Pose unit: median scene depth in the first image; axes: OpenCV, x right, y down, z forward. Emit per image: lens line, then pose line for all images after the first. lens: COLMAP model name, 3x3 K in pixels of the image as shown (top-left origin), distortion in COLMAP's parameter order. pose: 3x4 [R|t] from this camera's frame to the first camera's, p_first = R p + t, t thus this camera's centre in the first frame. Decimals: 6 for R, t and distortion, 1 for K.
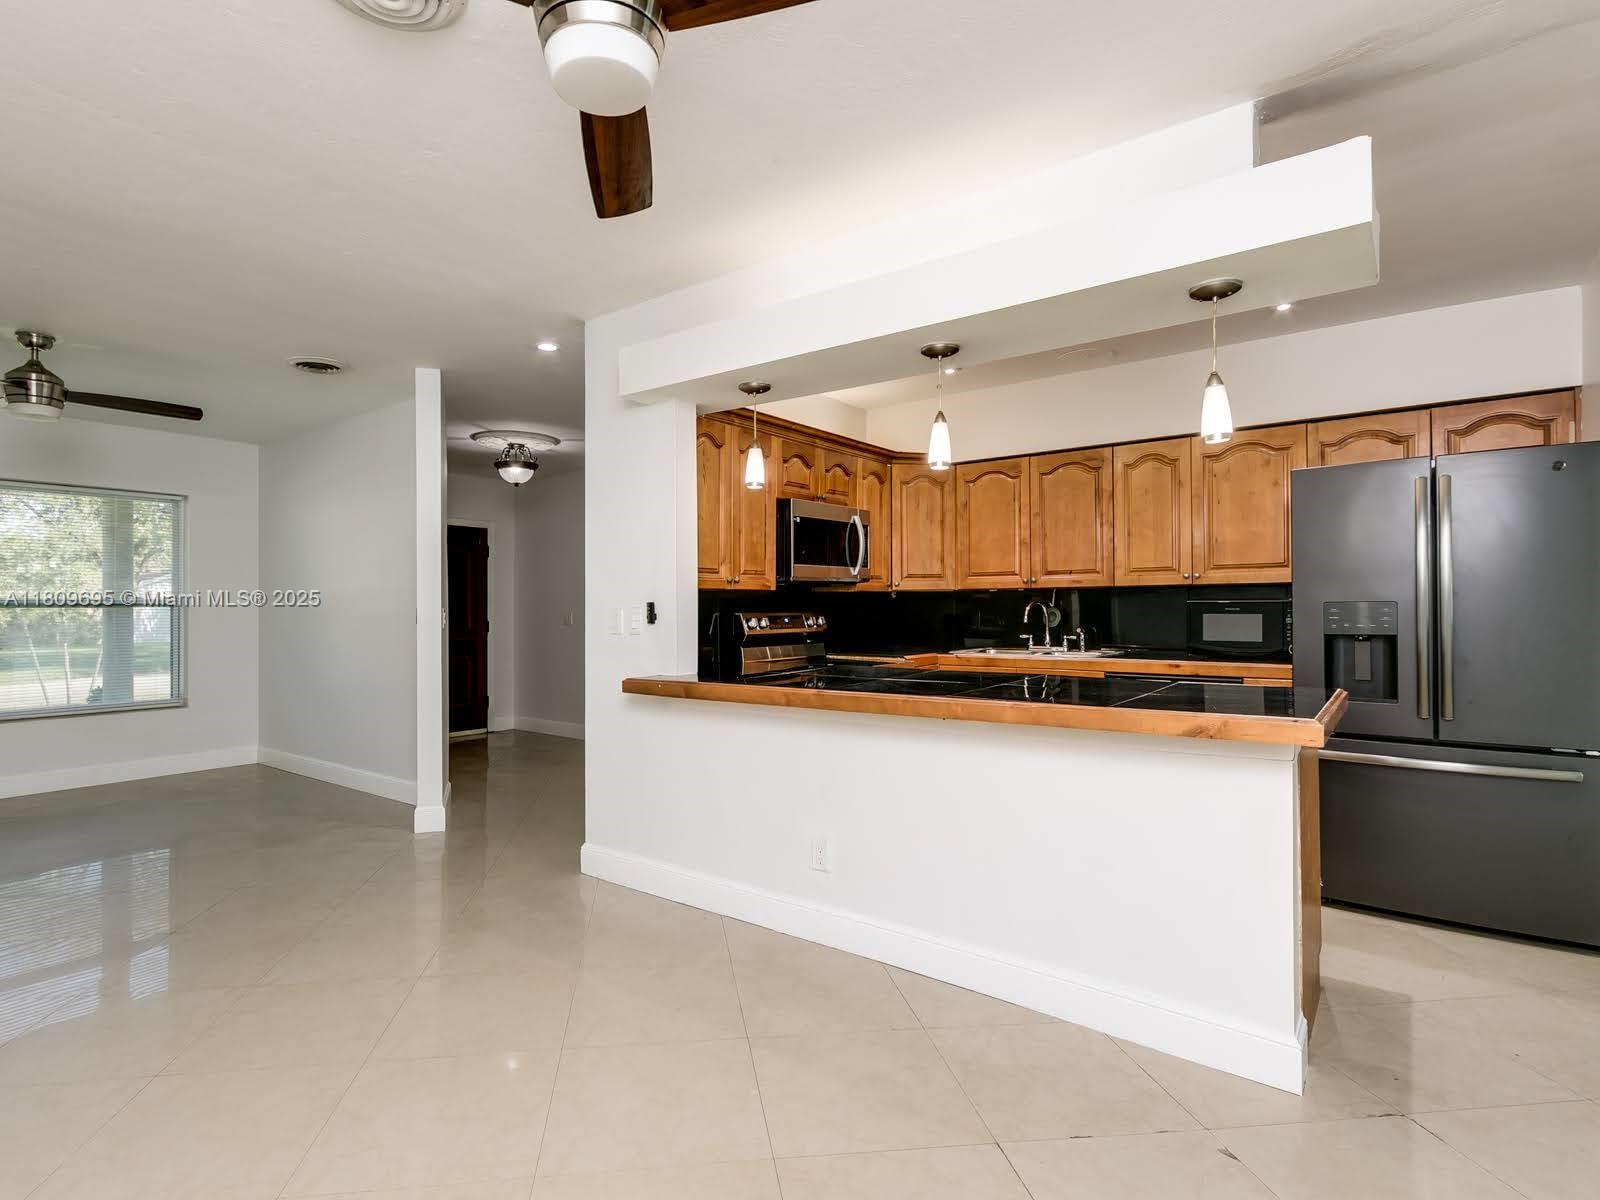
lens RADIAL K [[817.4, 0, 762.6], [0, 817.4, 598.7], [0, 0, 1]] dist [0.012311, -0.000413]
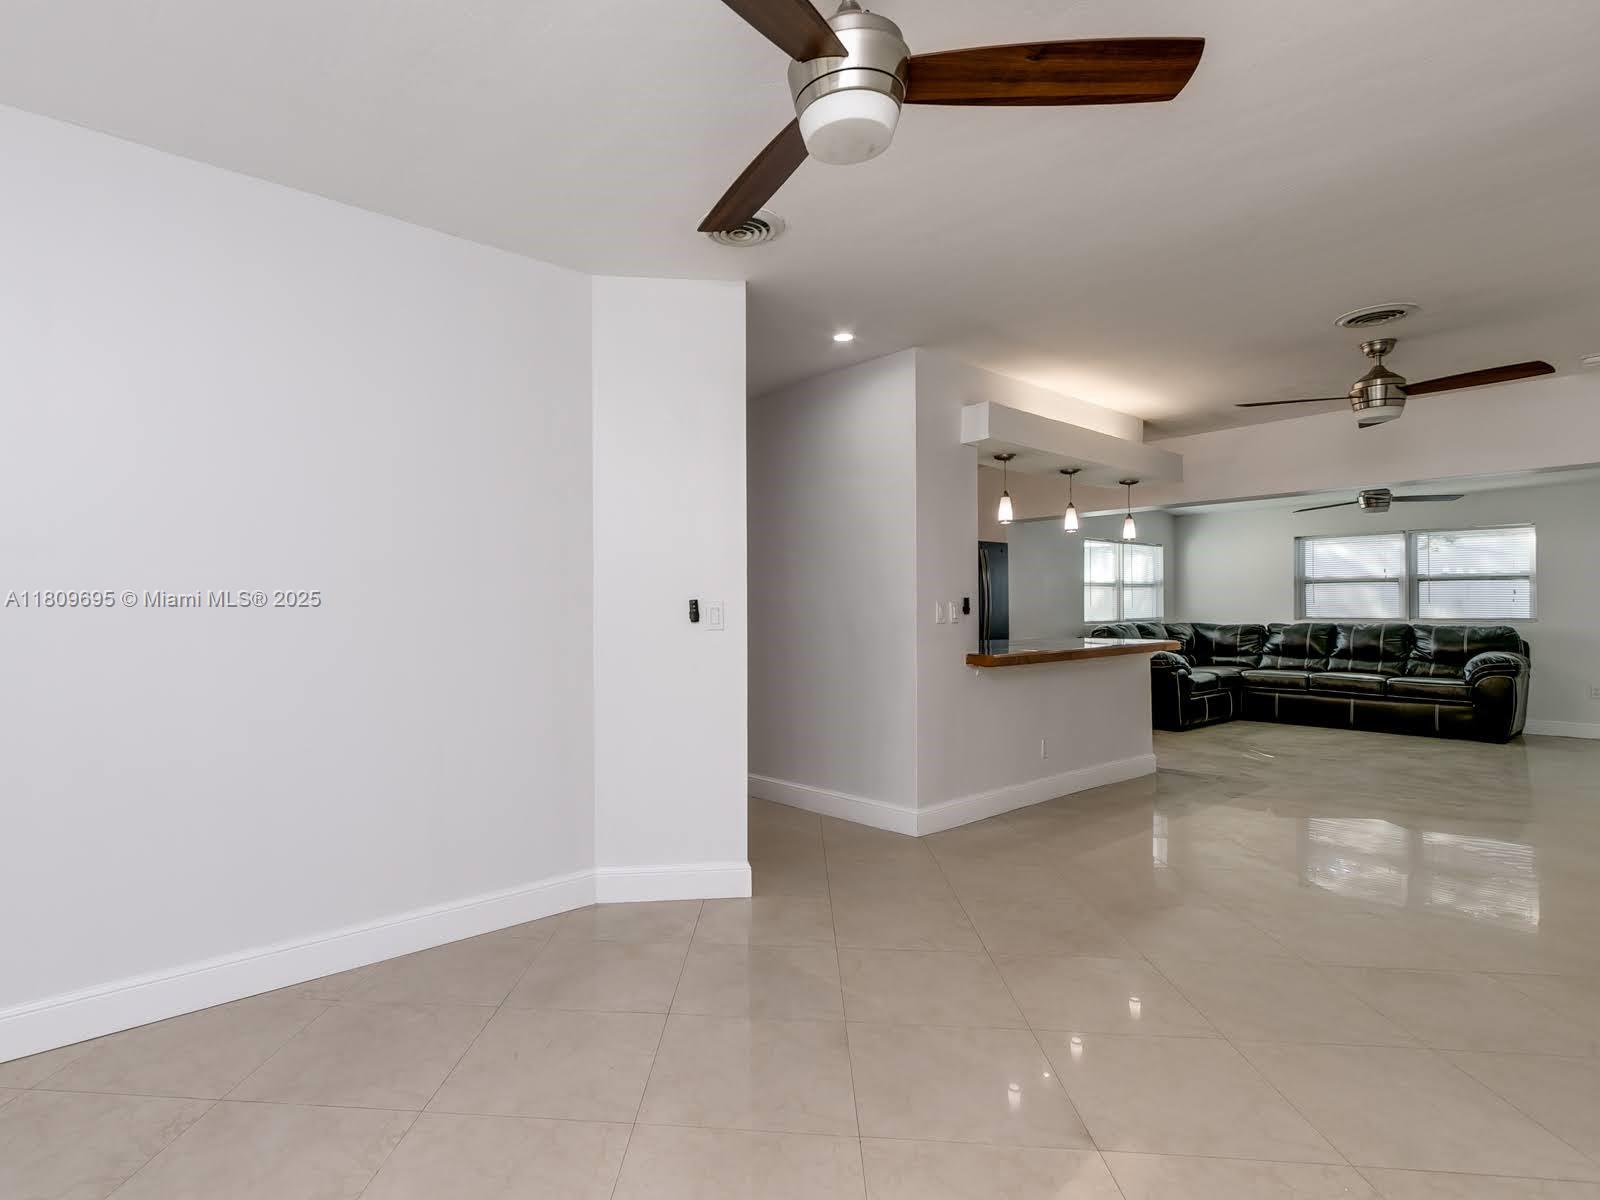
lens RADIAL K [[803.6, 0, 714.5], [0, 803.6, 604.2], [0, 0, 1]] dist [0.001460, -0.001755]
pose [[0.250620, 0.005595, 0.968069, -1.050422], [-0.007818, 0.999962, -0.003755, 0.012580], [-0.968054, -0.006627, 0.250654, 0.757256]]
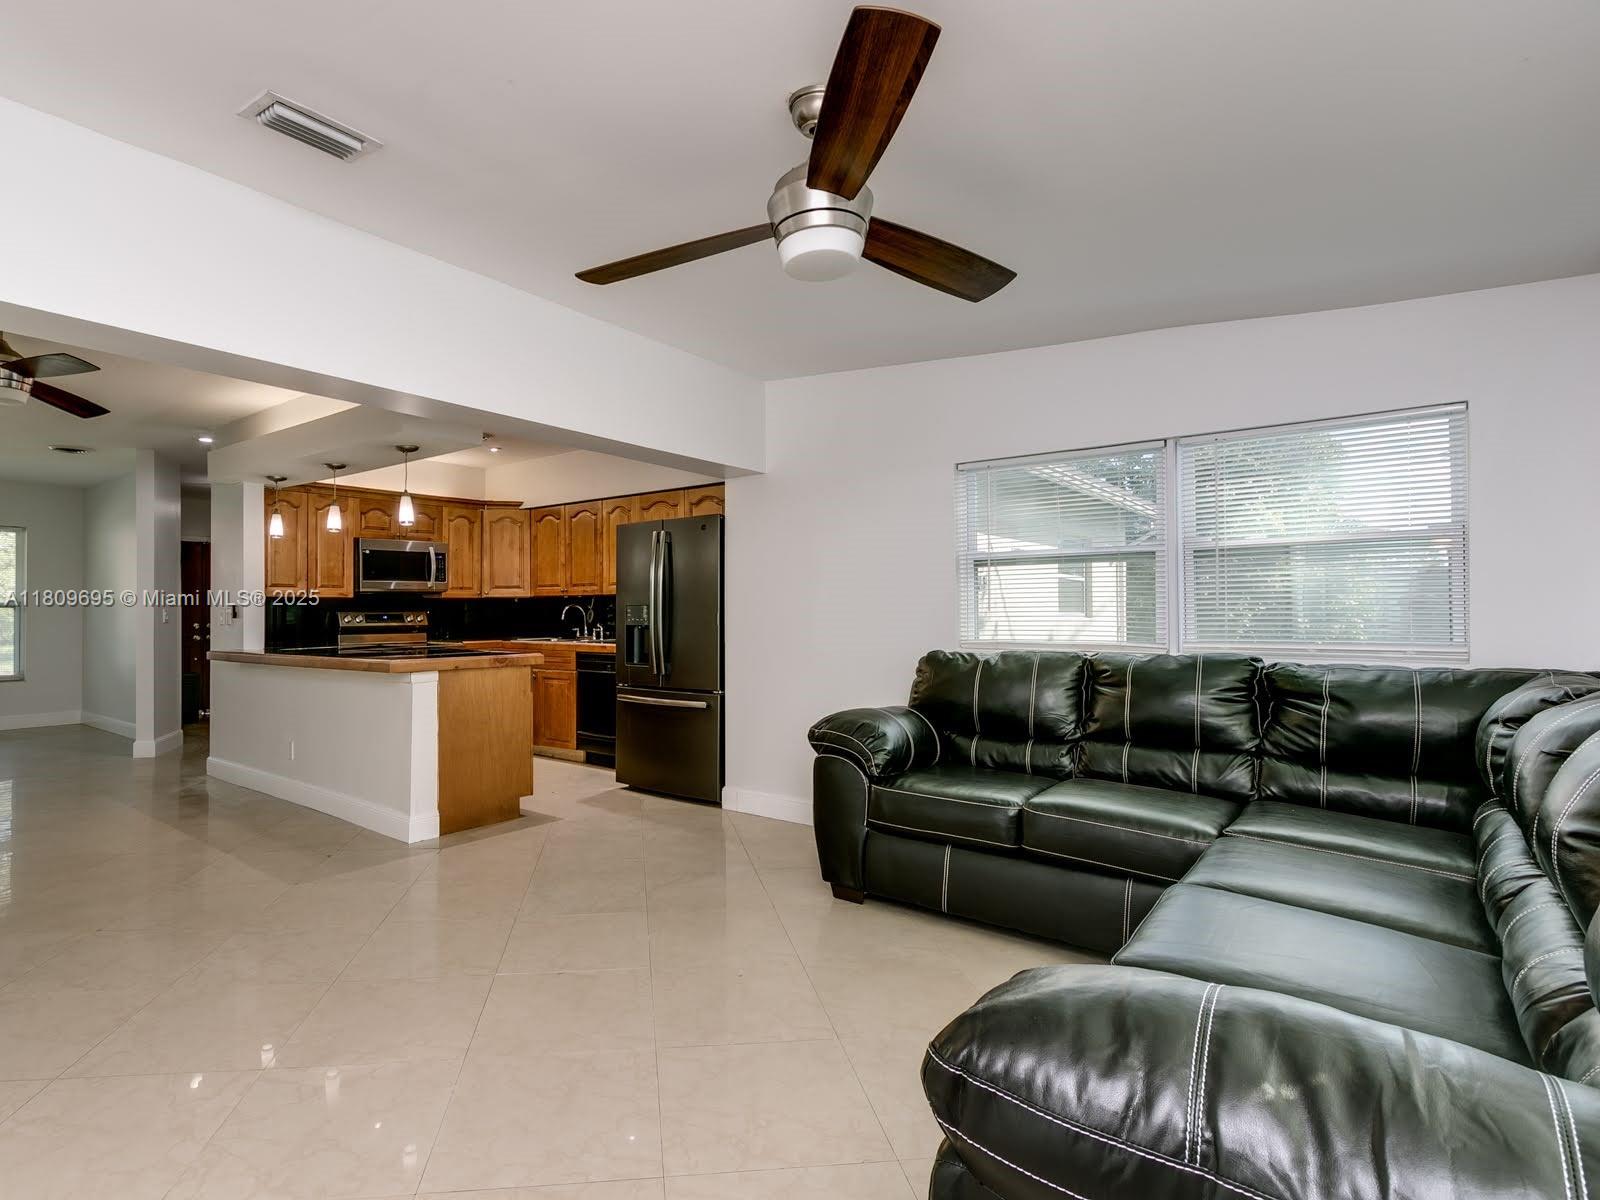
lens RADIAL K [[840.3, 0, 727.6], [0, 840.3, 602.6], [0, 0, 1]] dist [0.004453, 0.000500]
pose [[0.999523, 0.001520, -0.030835, 0.737530], [-0.001518, 0.999999, 0.000101, -0.002023], [0.030835, -0.000055, 0.999524, -0.537438]]
